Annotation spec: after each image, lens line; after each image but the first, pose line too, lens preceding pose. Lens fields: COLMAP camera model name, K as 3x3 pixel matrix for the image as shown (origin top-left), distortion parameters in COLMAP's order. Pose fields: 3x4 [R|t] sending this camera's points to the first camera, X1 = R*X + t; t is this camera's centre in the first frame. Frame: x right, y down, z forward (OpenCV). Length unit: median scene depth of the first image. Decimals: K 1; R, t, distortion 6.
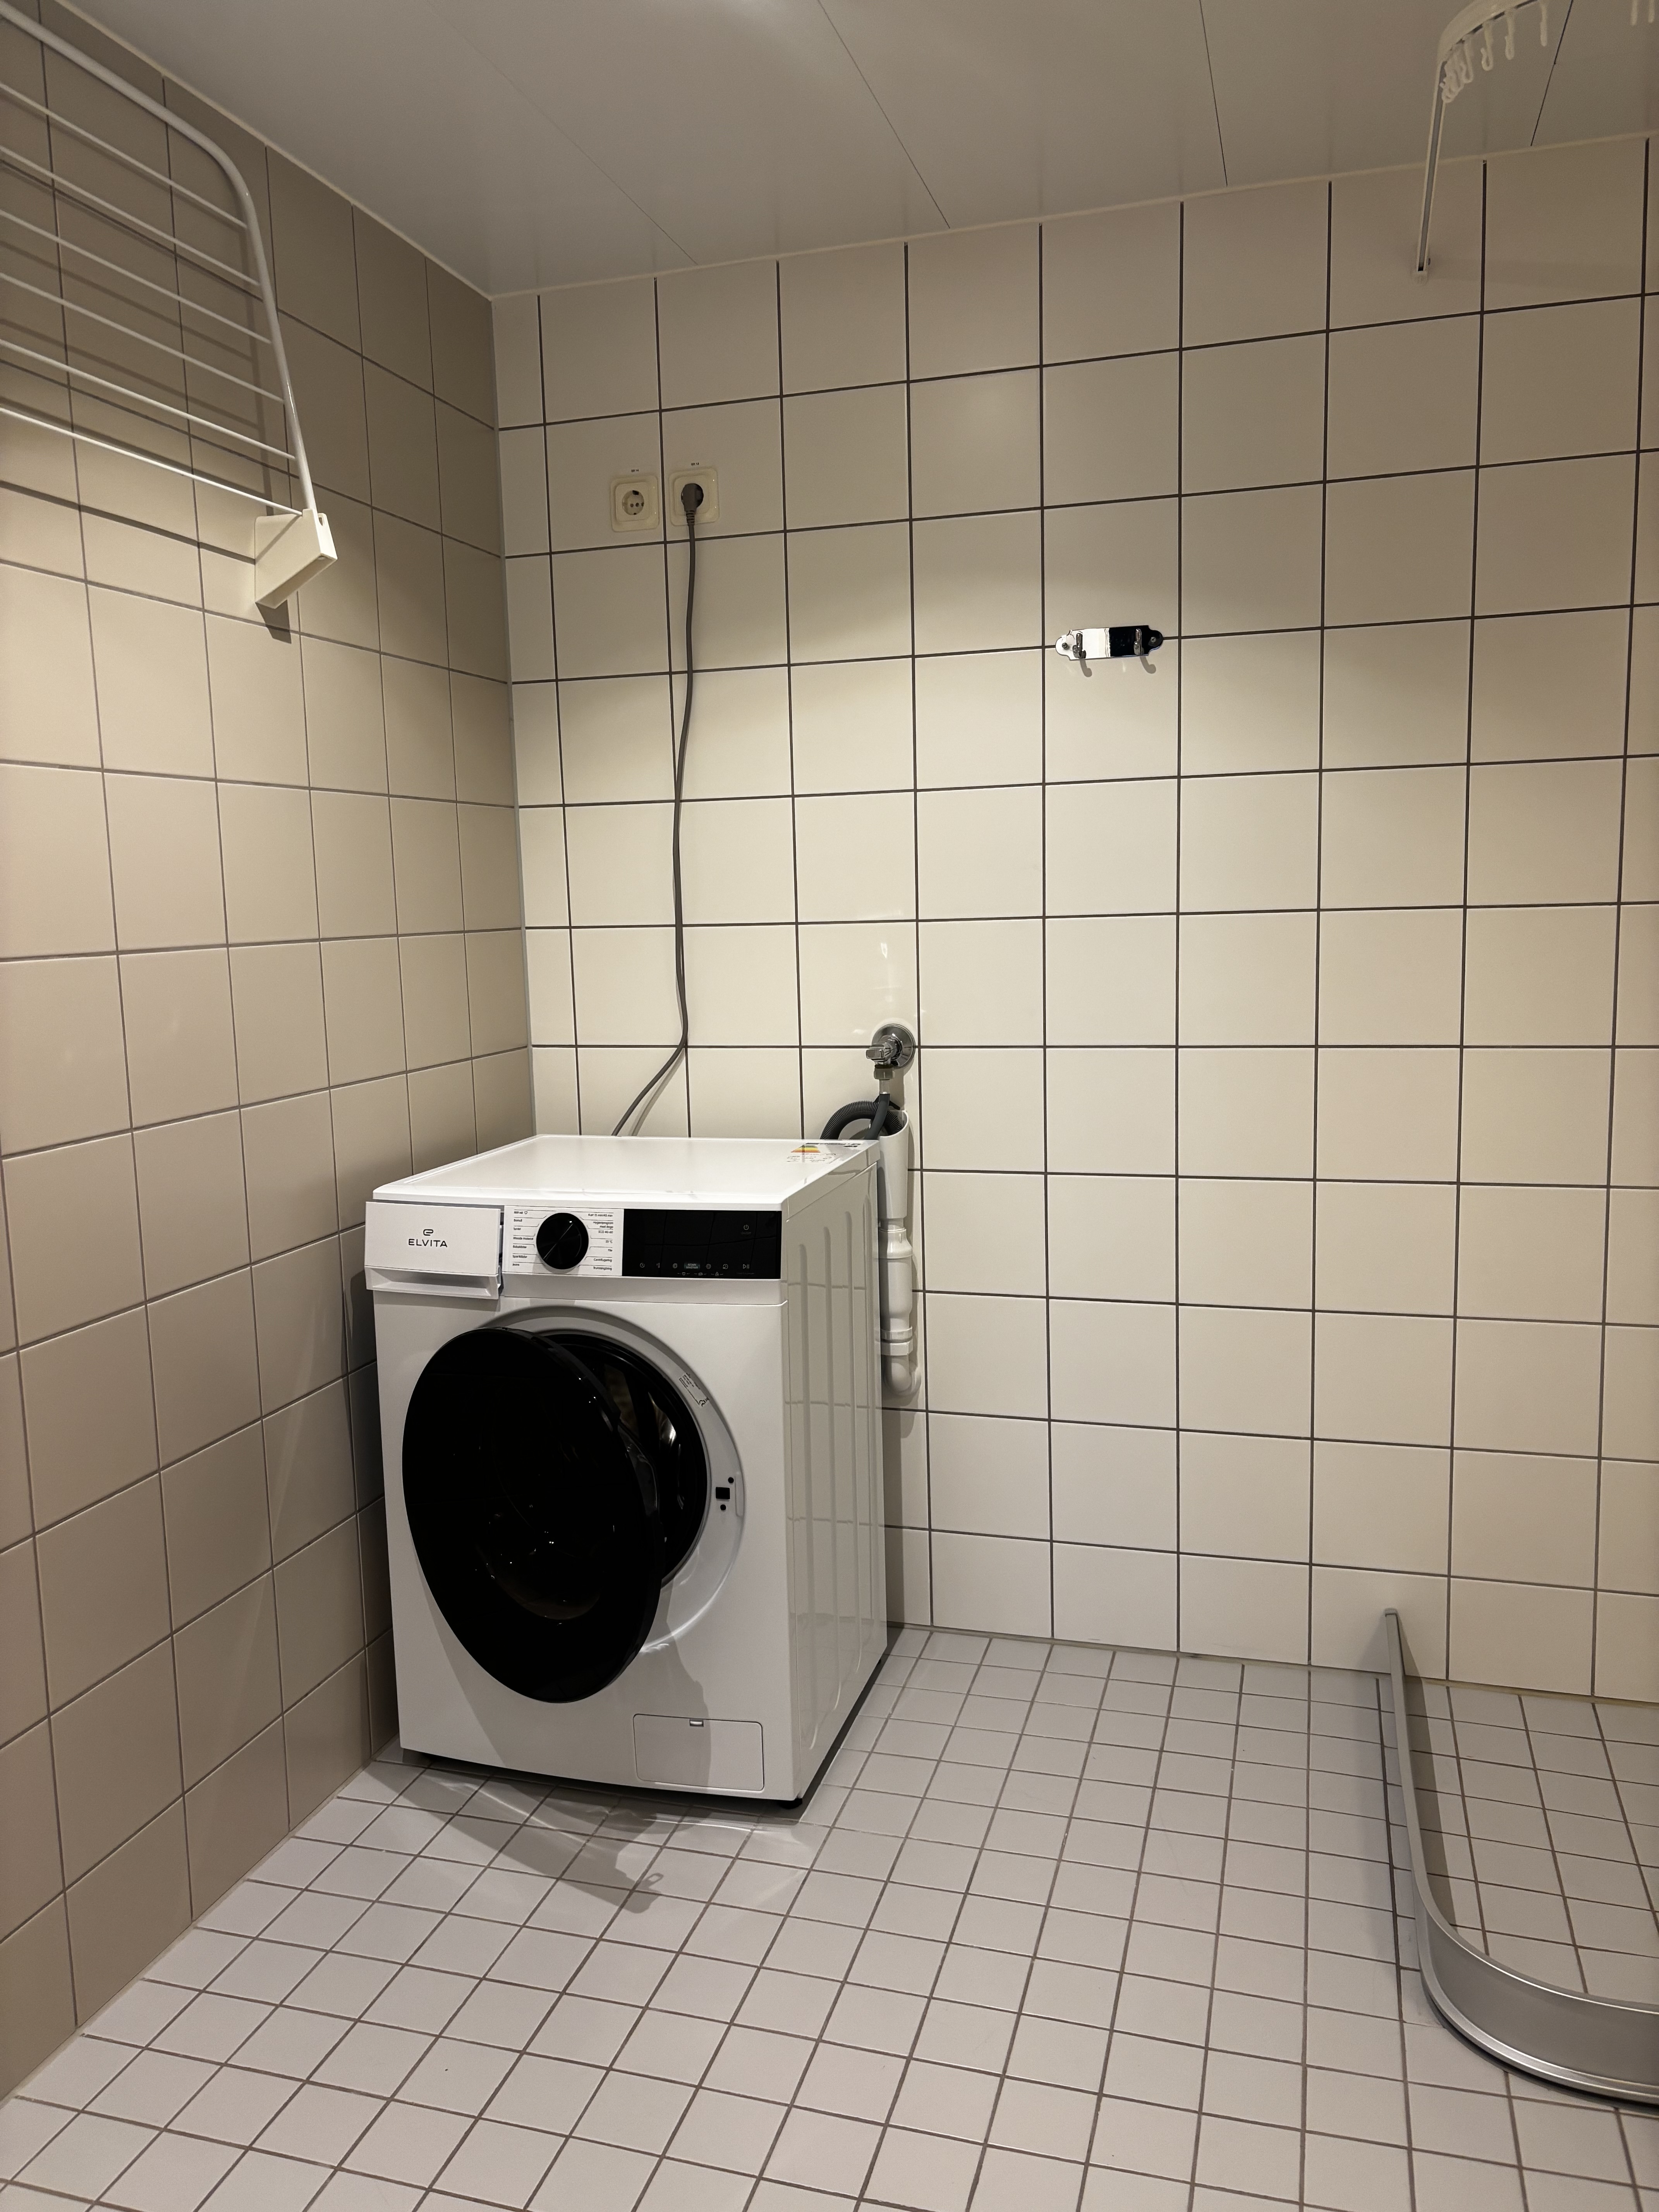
lens RADIAL K [[1675.2, 0, 830.1], [0, 1675.2, 1111.2], [0, 0, 1]] dist [0.048122, -0.062714]
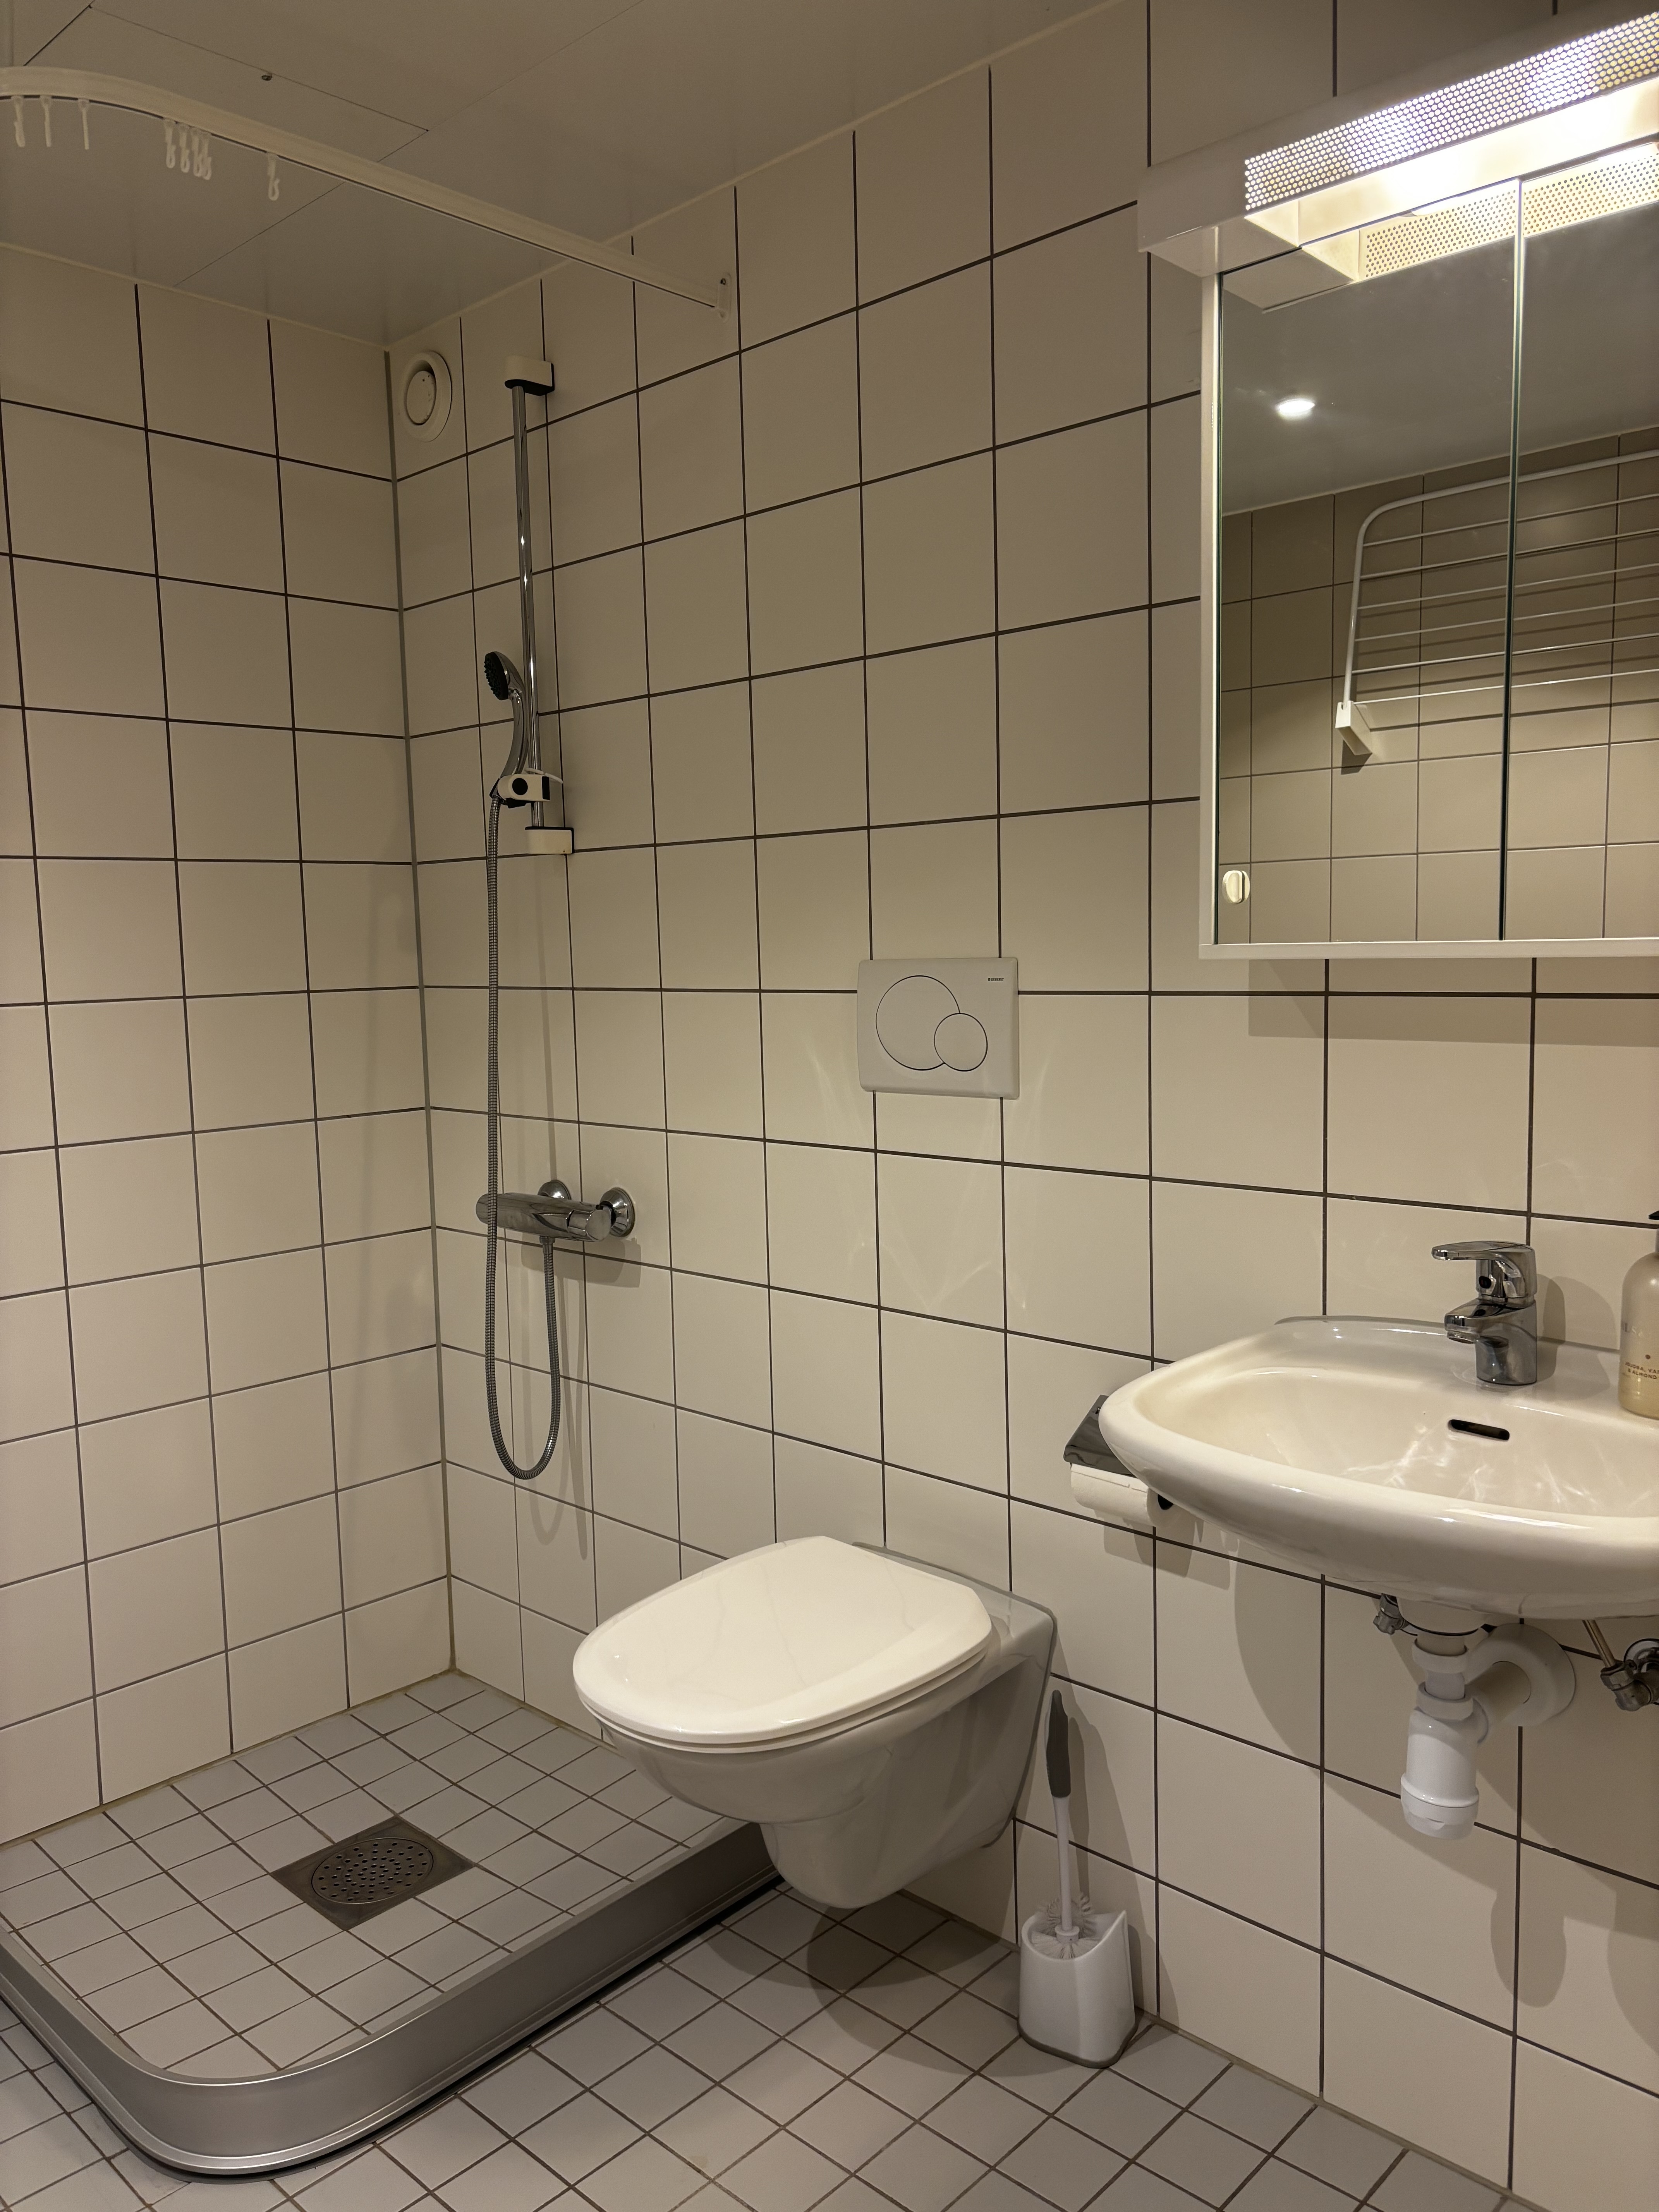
lens RADIAL K [[1675.2, 0, 831.3], [0, 1675.2, 1101.3], [0, 0, 1]] dist [0.048122, -0.062714]
pose [[0.455750, -0.071671, 0.887217, -0.275193], [0.128750, 0.991579, 0.013964, -0.021522], [-0.880747, 0.107865, 0.461140, 0.198126]]
